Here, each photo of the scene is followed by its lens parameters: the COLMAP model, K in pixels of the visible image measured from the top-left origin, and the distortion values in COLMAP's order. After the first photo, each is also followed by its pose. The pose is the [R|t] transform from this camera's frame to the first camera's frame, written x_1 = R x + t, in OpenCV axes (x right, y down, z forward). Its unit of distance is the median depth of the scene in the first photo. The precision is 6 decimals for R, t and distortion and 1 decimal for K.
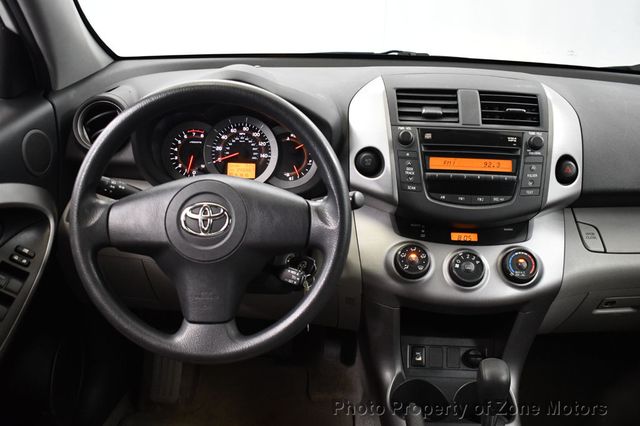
lens RADIAL K [[688.9, 0, 321.2], [0, 688.9, 213.8], [0, 0, 1]] dist [-0.061491, 0.000000]
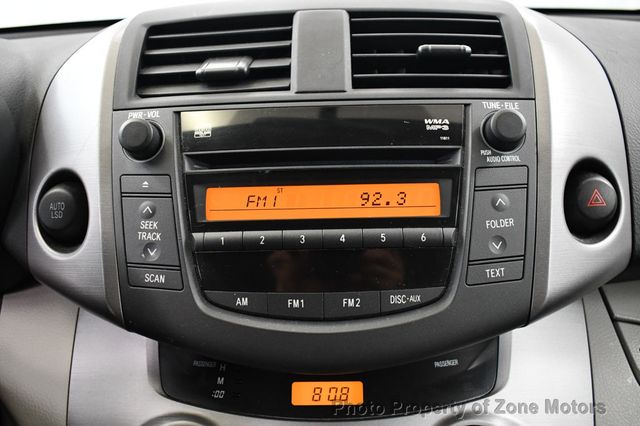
lens RADIAL K [[564.6, 0, 321.2], [0, 564.6, 212.4], [0, 0, 1]] dist [-0.094750, 0.010288]
pose [[0.998039, -0.057714, -0.024251, 0.221164], [0.056904, 0.997839, -0.032866, -0.056204], [0.026095, 0.031422, 0.999166, 0.701735]]
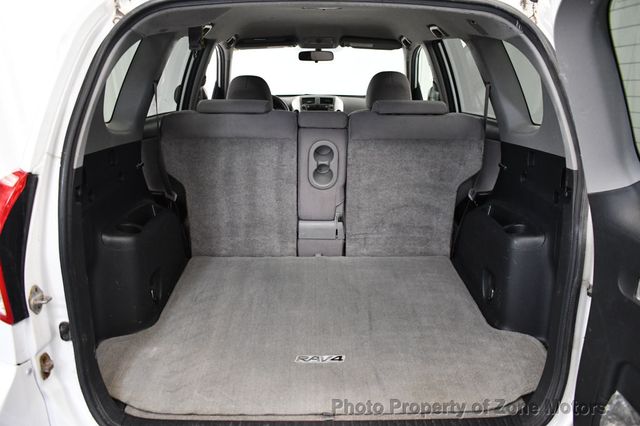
lens RADIAL K [[510.9, 0, 320.2], [0, 510.9, 212.0], [0, 0, 1]] dist [-0.086503, 0.013504]
pose [[0.998729, -0.039125, 0.031791, 0.096155], [0.041794, 0.995229, -0.088161, 0.910182], [-0.028190, 0.089378, 0.995599, -2.395901]]
